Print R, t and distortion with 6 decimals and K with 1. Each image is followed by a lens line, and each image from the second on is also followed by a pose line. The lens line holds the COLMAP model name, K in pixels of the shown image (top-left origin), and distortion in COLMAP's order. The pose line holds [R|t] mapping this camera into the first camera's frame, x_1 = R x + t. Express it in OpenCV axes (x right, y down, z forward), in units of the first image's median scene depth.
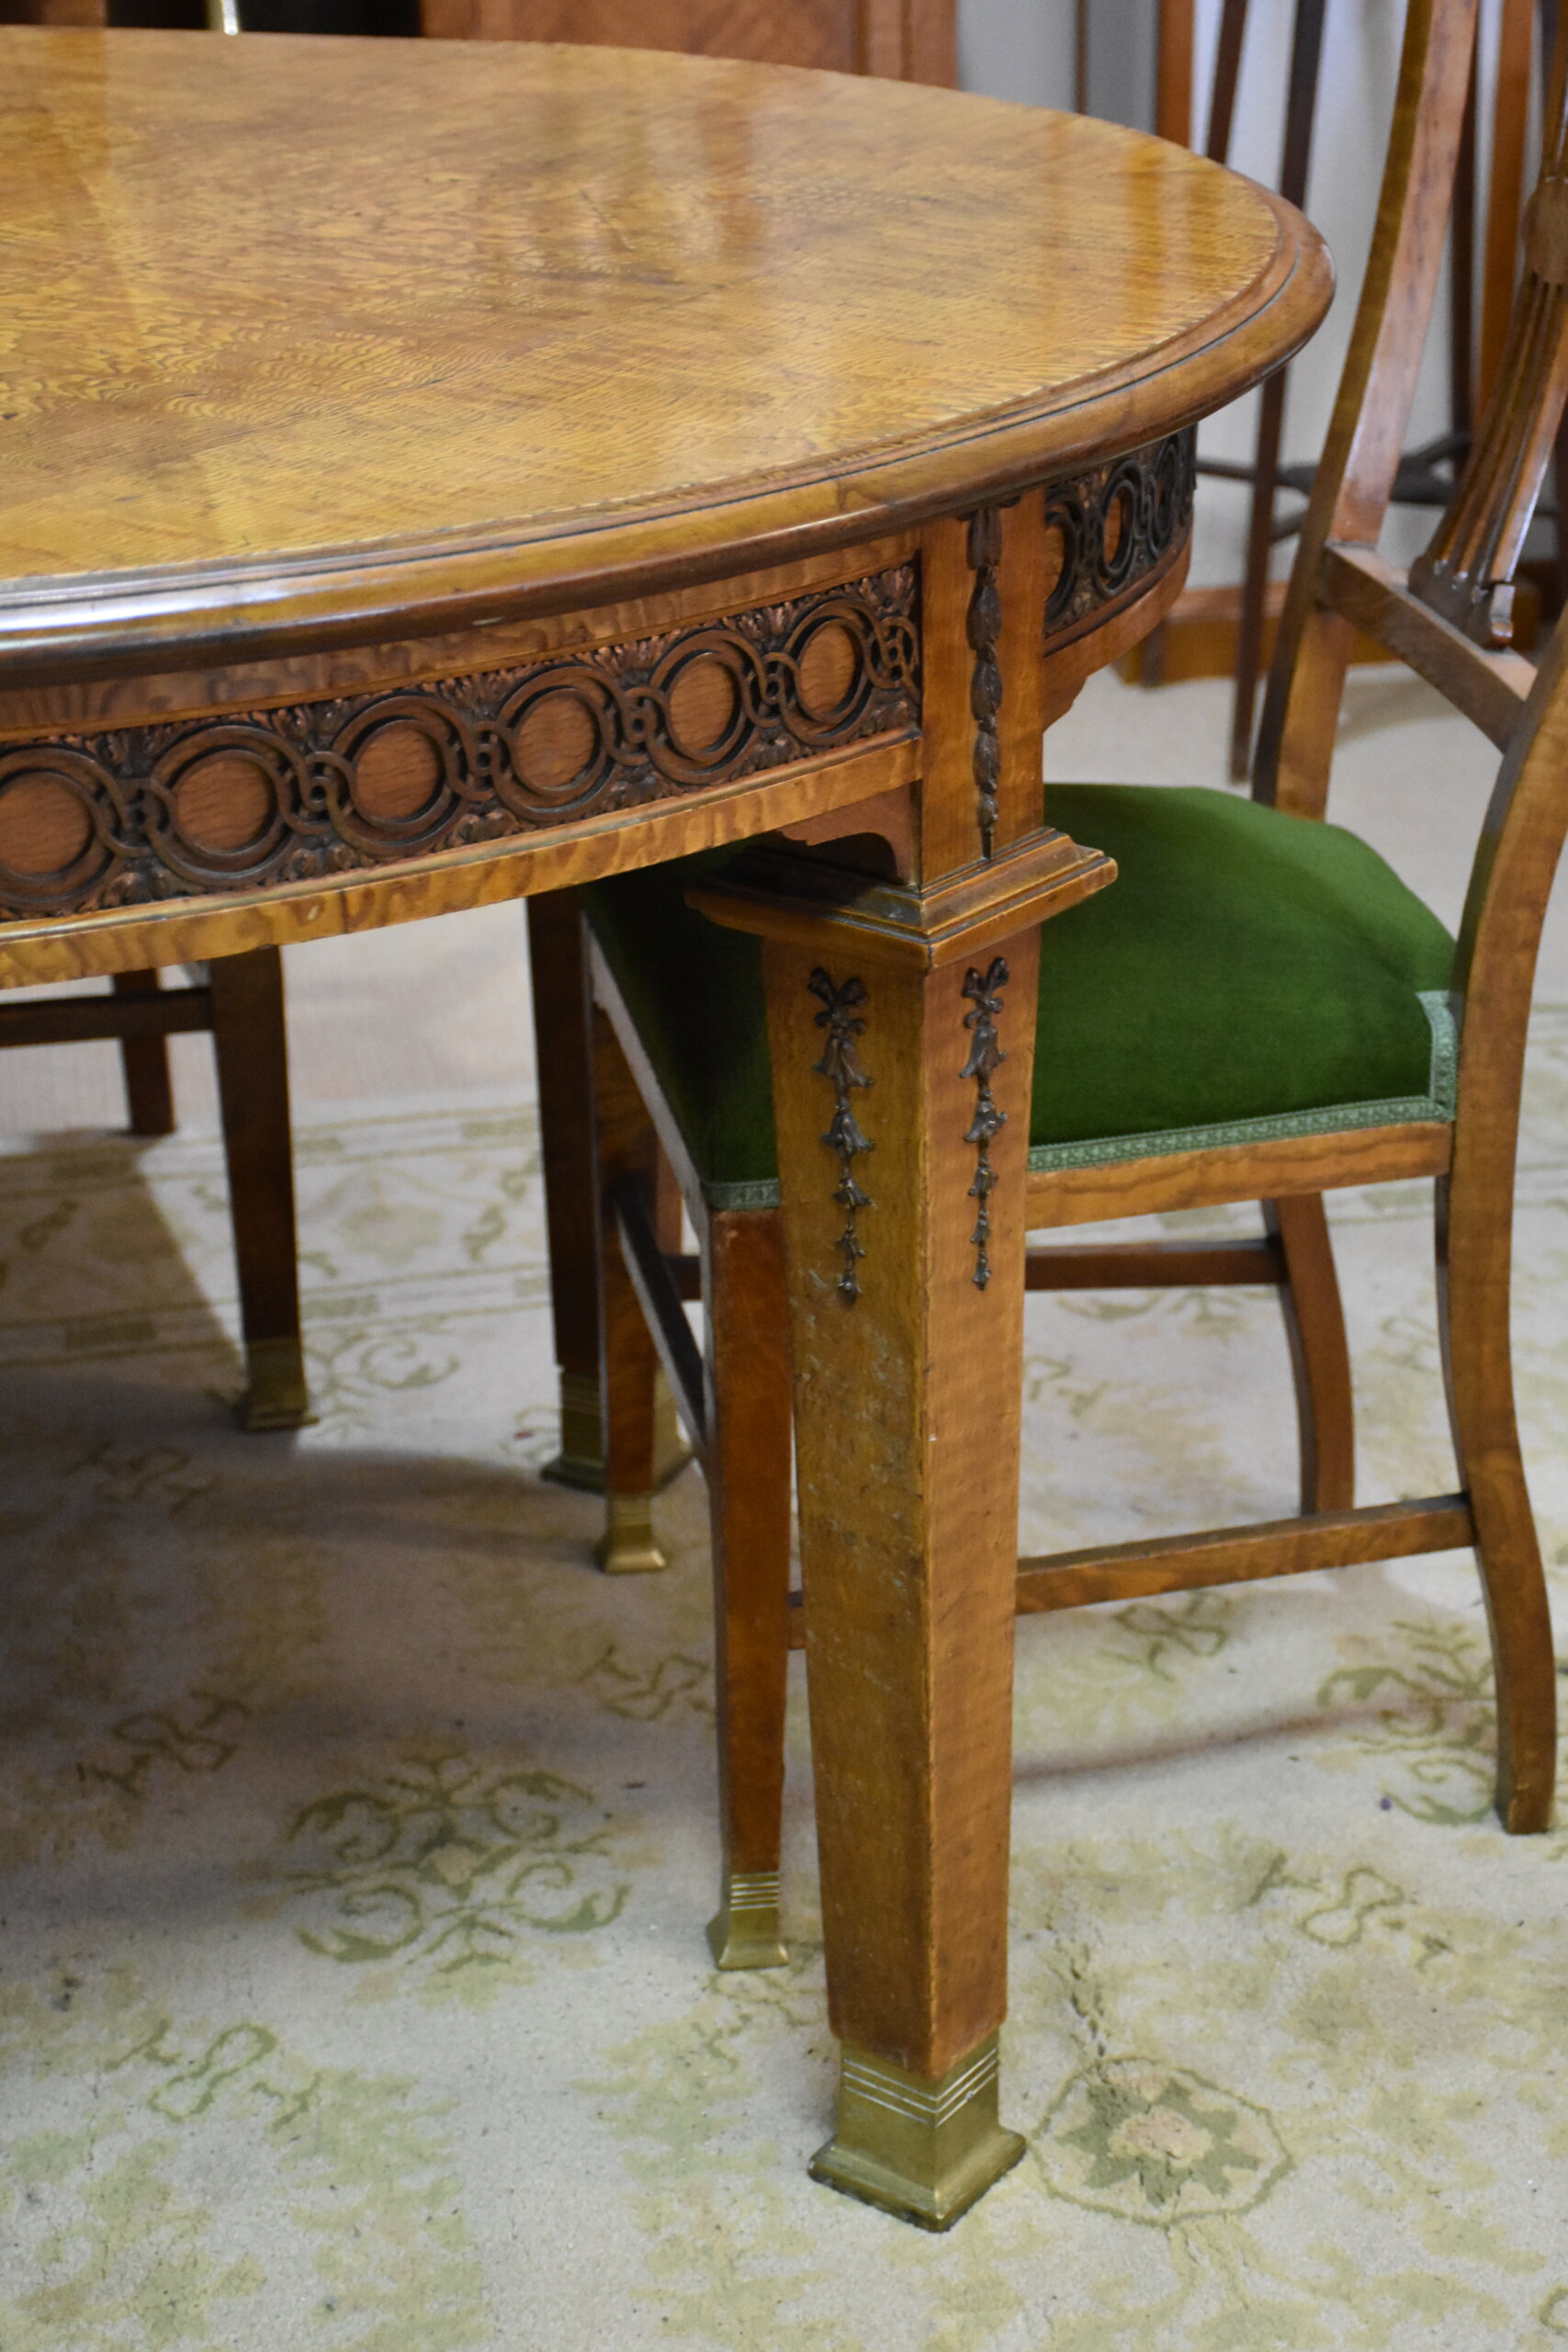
lens RADIAL K [[4181.9, 0, 752.7], [0, 4181.9, 1167.0], [0, 0, 1]] dist [0.259605, 0.298228]
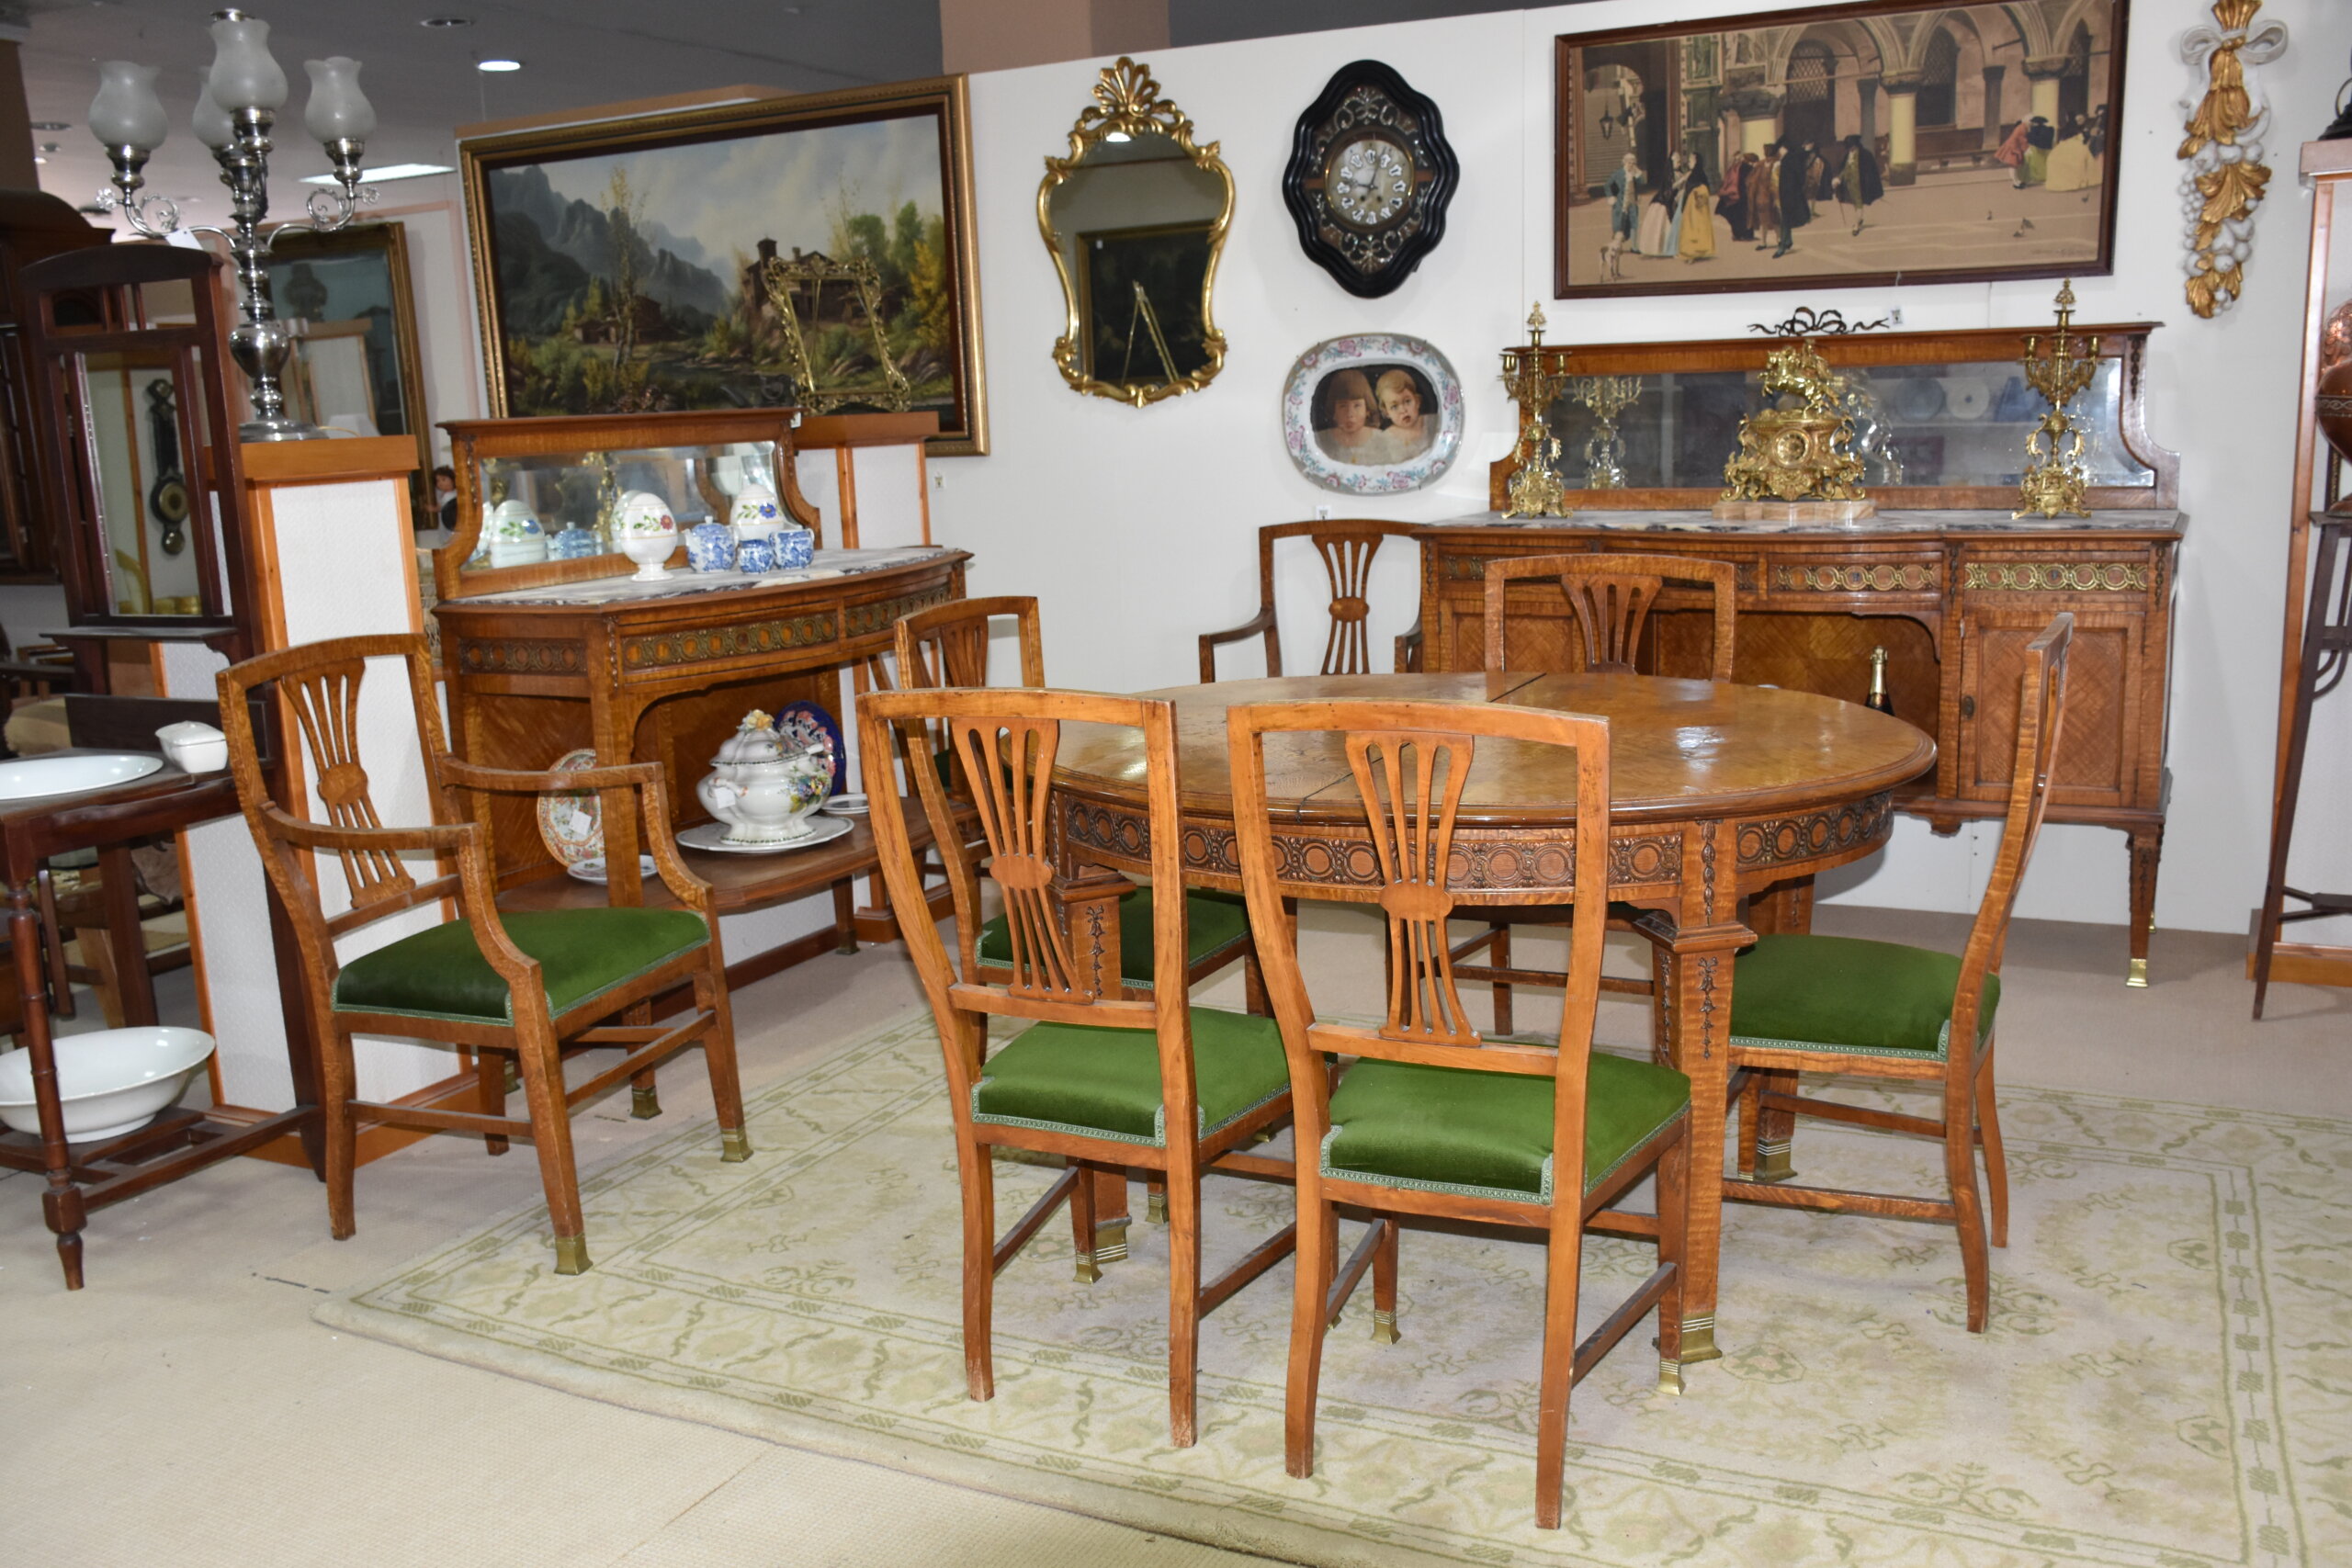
lens RADIAL K [[2081.7, 0, 1168.2], [0, 2081.7, 807.2], [0, 0, 1]] dist [-0.113330, 0.158319]
pose [[0.796227, 0.114946, -0.593978, 0.588257], [-0.219663, 0.969712, -0.106800, 0.092255], [0.563712, 0.215512, 0.797361, -0.508877]]
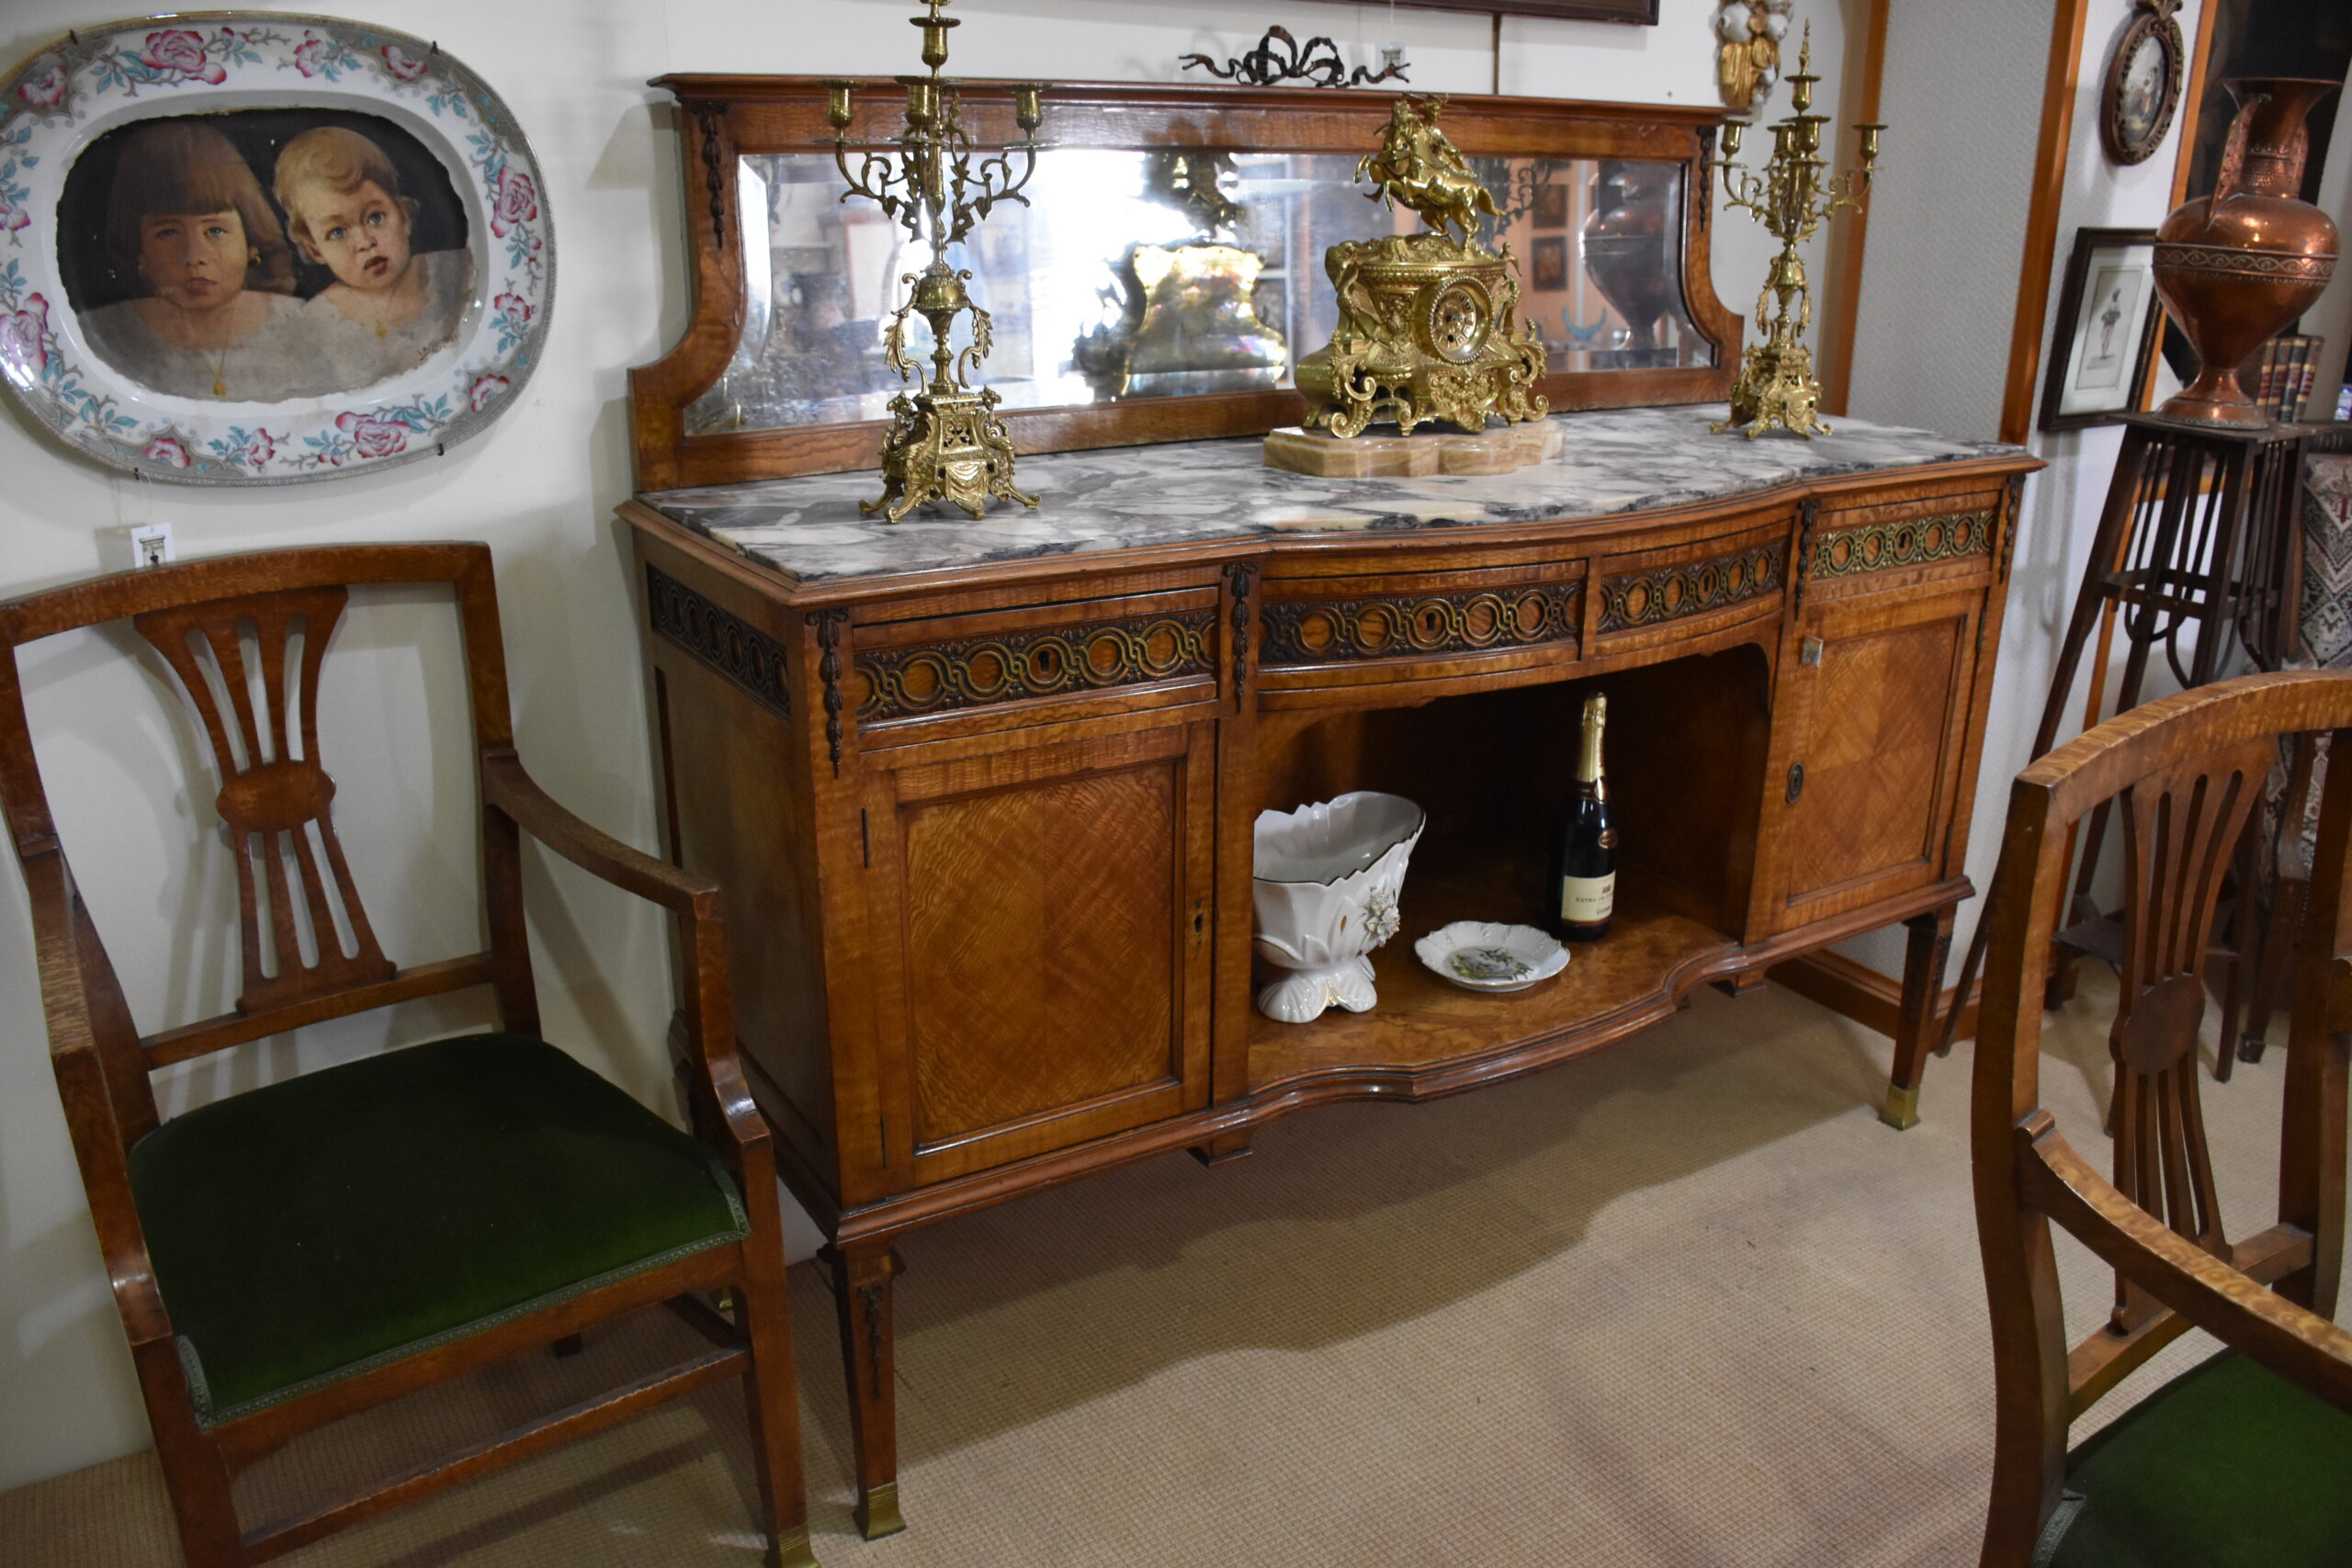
lens RADIAL K [[1839.2, 0, 1170.5], [0, 1839.2, 815.0], [0, 0, 1]] dist [-0.165452, 0.110961]
pose [[0.929636, -0.096049, 0.355740, -0.940646], [0.118489, 0.992076, -0.041783, -0.467059], [-0.348908, 0.080995, 0.933650, 0.947812]]
